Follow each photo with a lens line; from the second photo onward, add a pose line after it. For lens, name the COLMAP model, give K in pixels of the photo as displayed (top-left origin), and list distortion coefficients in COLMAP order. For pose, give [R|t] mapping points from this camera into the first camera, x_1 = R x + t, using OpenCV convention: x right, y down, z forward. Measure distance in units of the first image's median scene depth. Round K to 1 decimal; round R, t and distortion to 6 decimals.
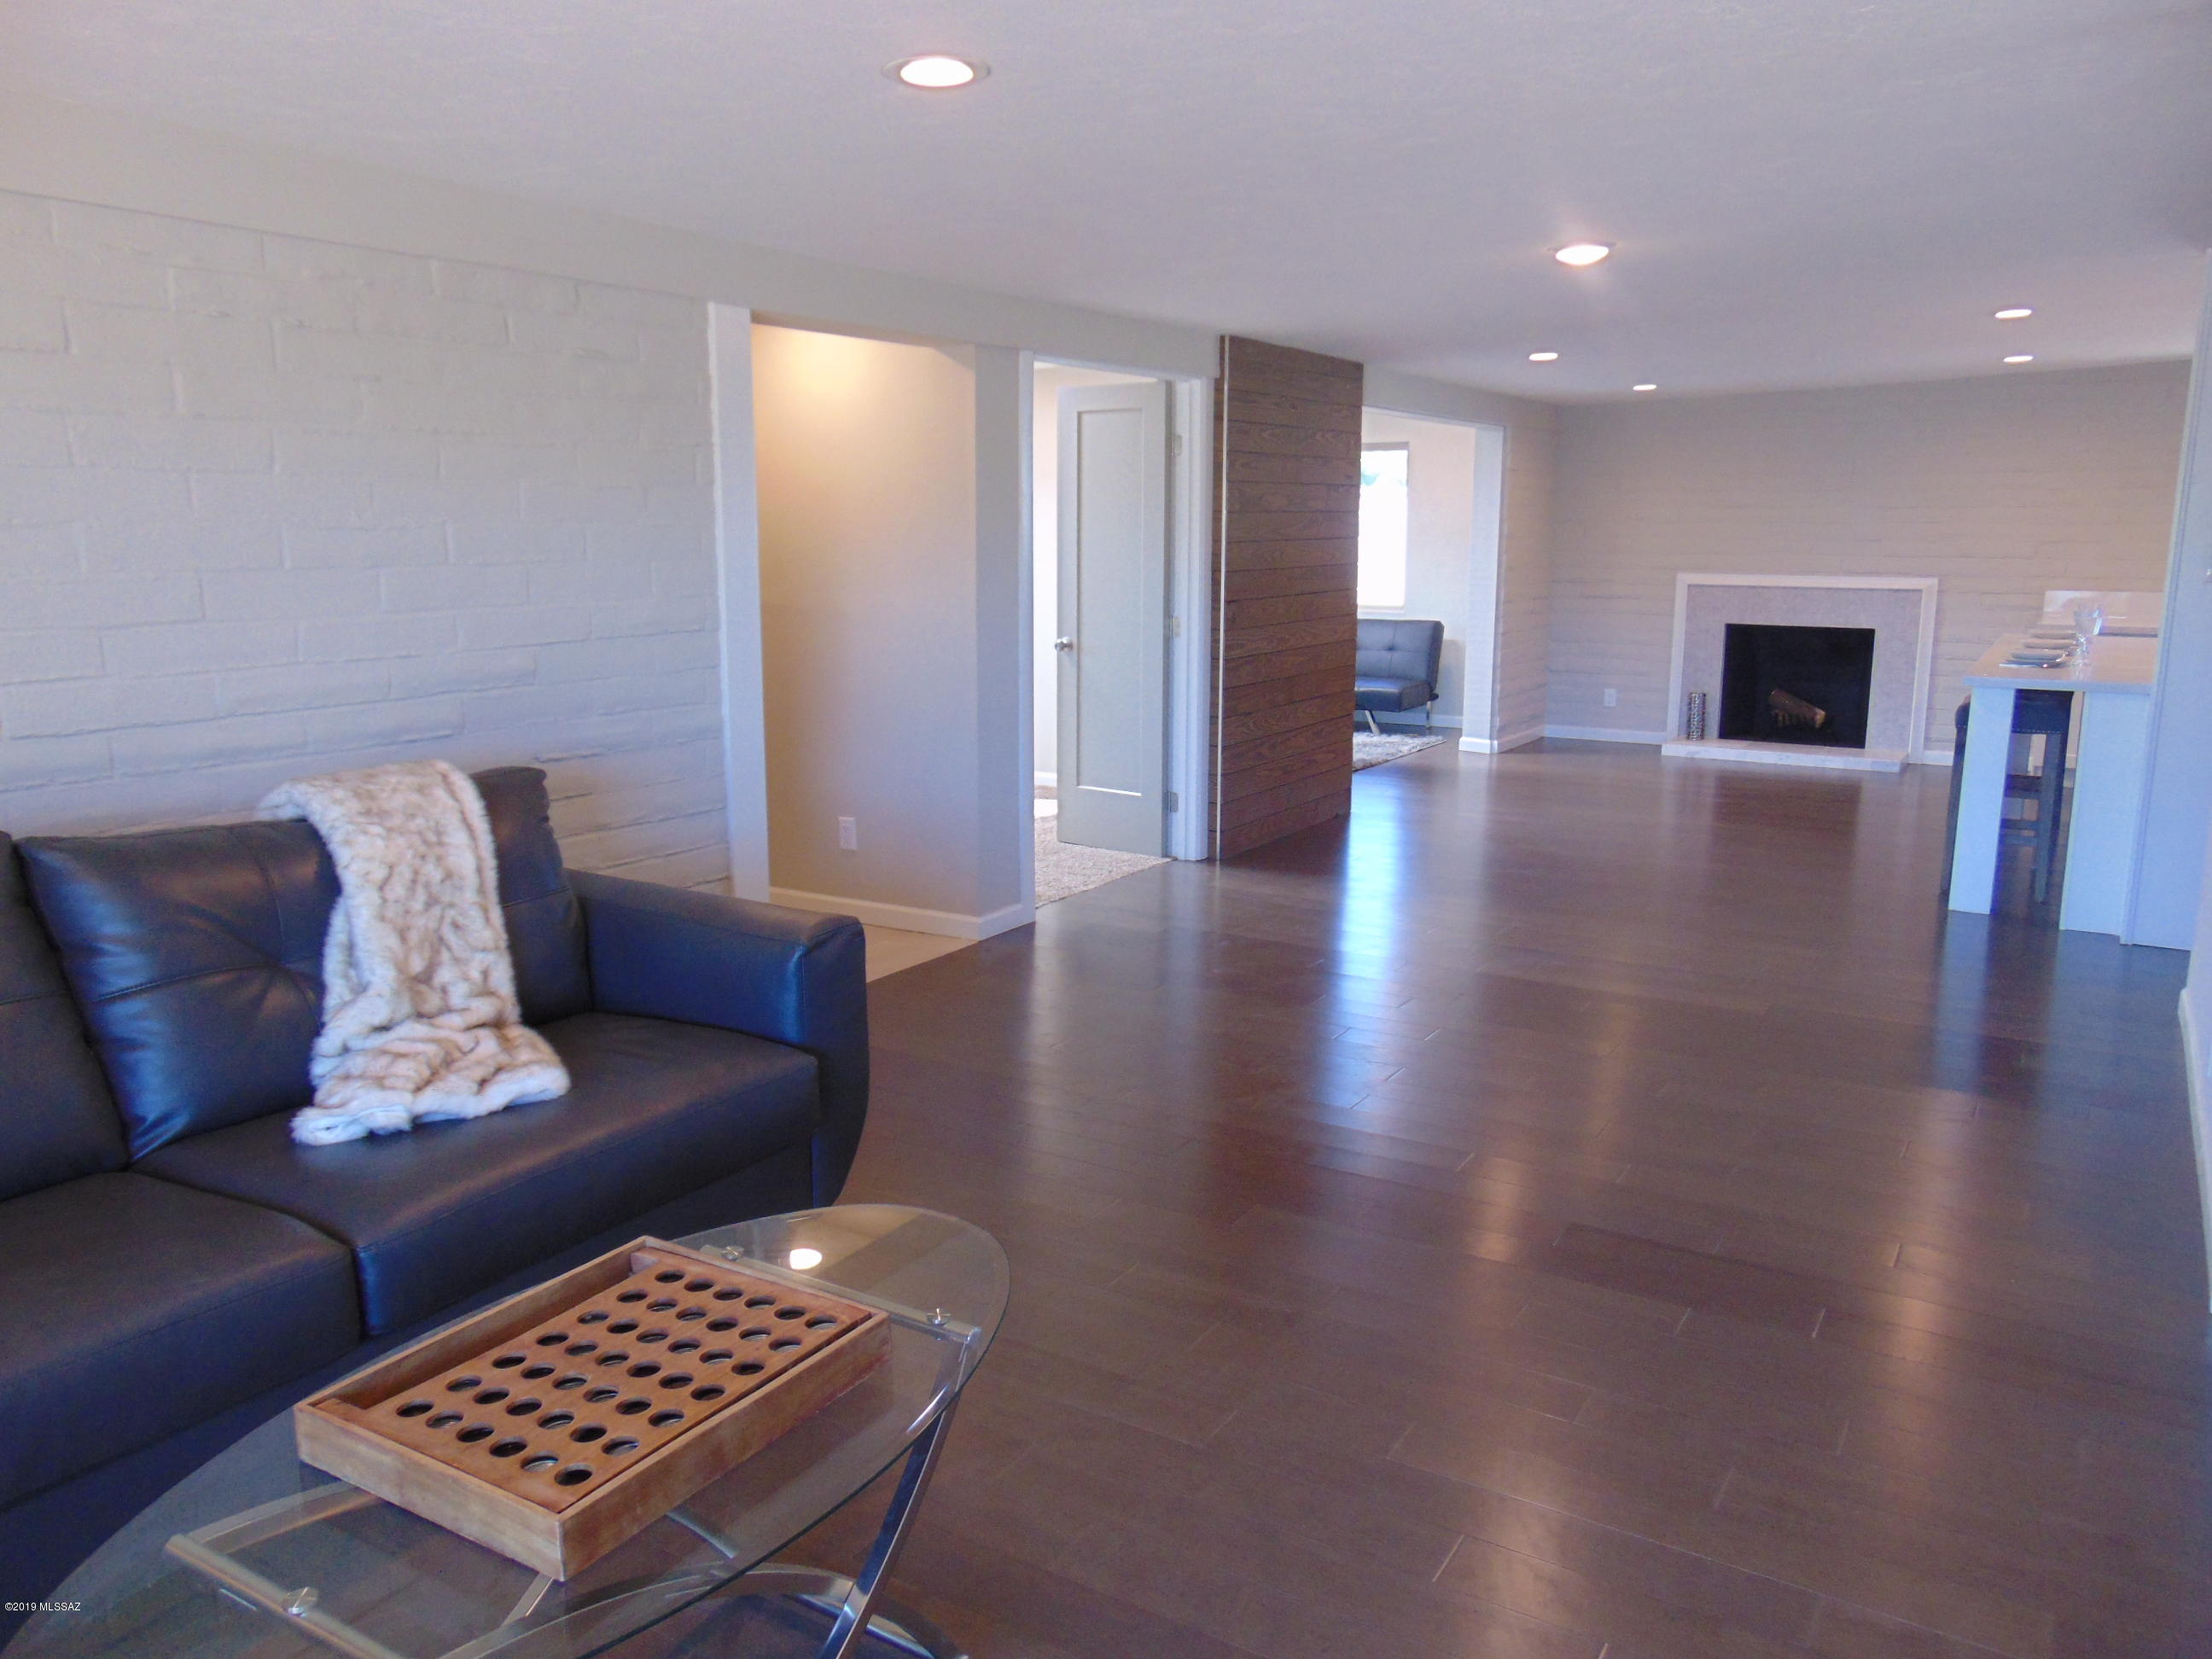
lens RADIAL K [[1650.6, 0, 1117.4], [0, 1650.6, 832.1], [0, 0, 1]] dist [-0.010362, 0.025443]
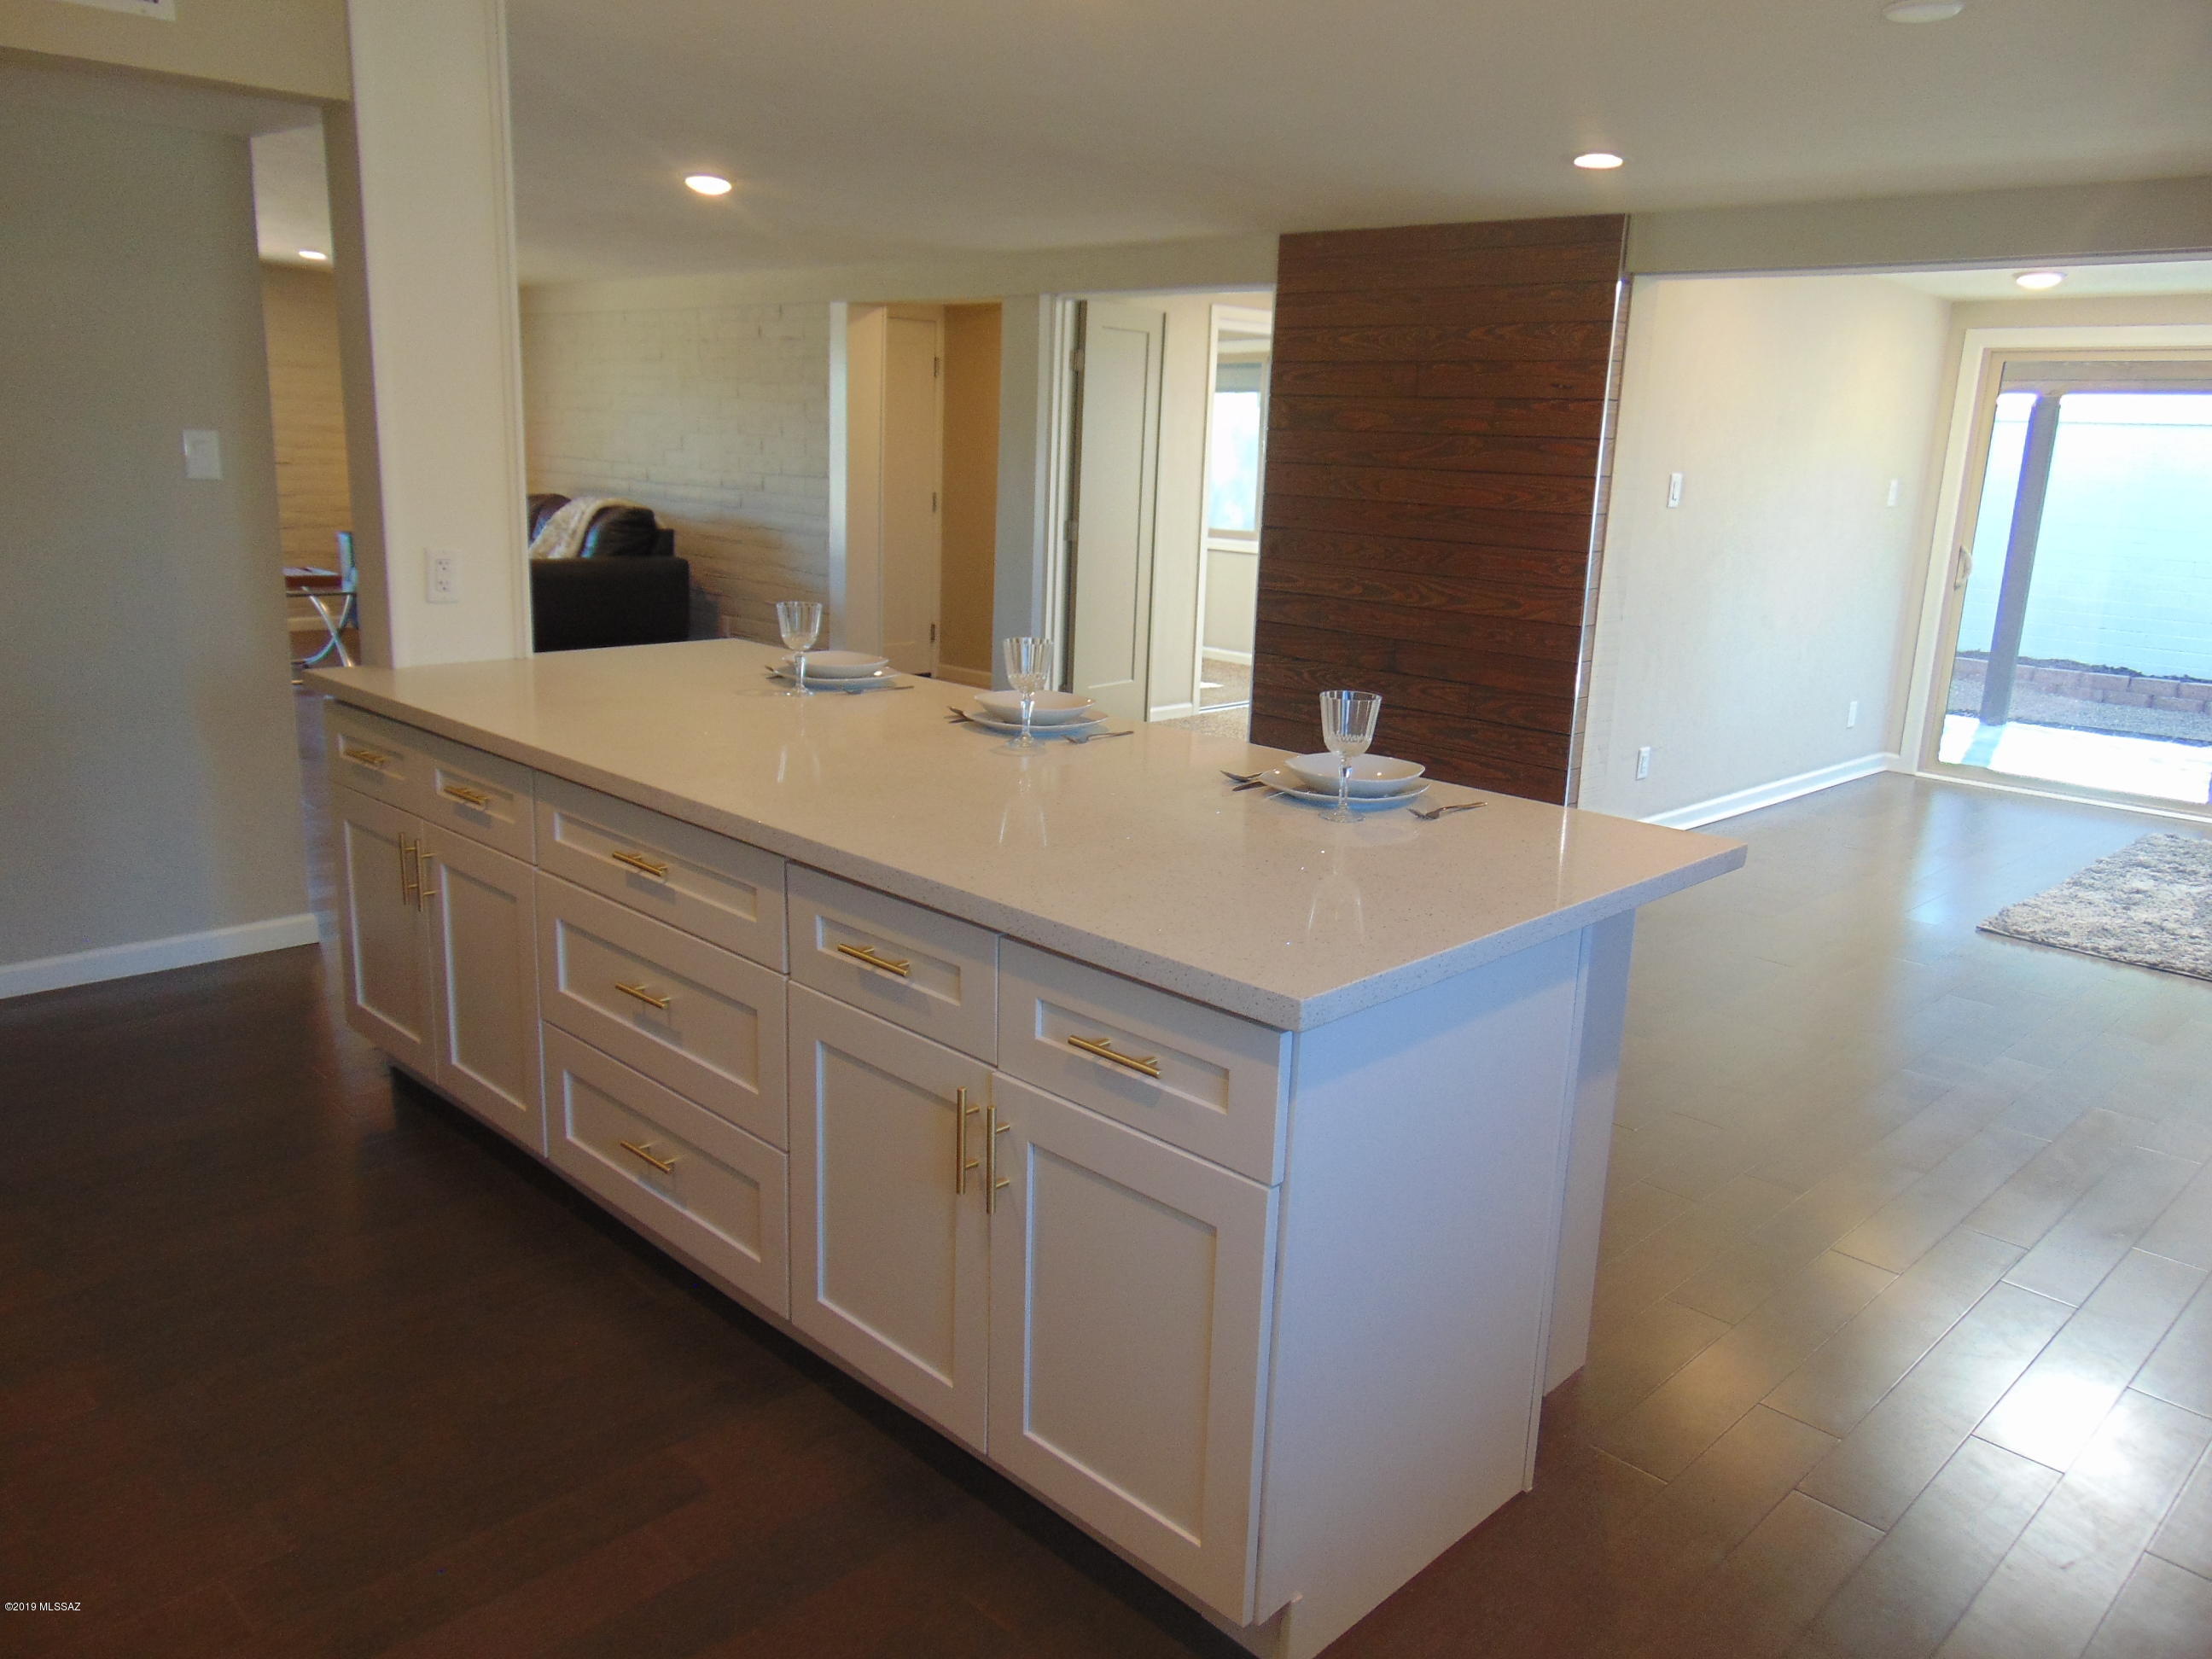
lens RADIAL K [[1650.6, 0, 1105.1], [0, 1650.6, 831.9], [0, 0, 1]] dist [-0.010362, 0.025443]
pose [[-0.227718, 0.219289, -0.948713, 1.587608], [-0.221728, 0.937037, 0.269811, -0.330240], [0.948146, 0.271797, -0.164758, 1.760197]]
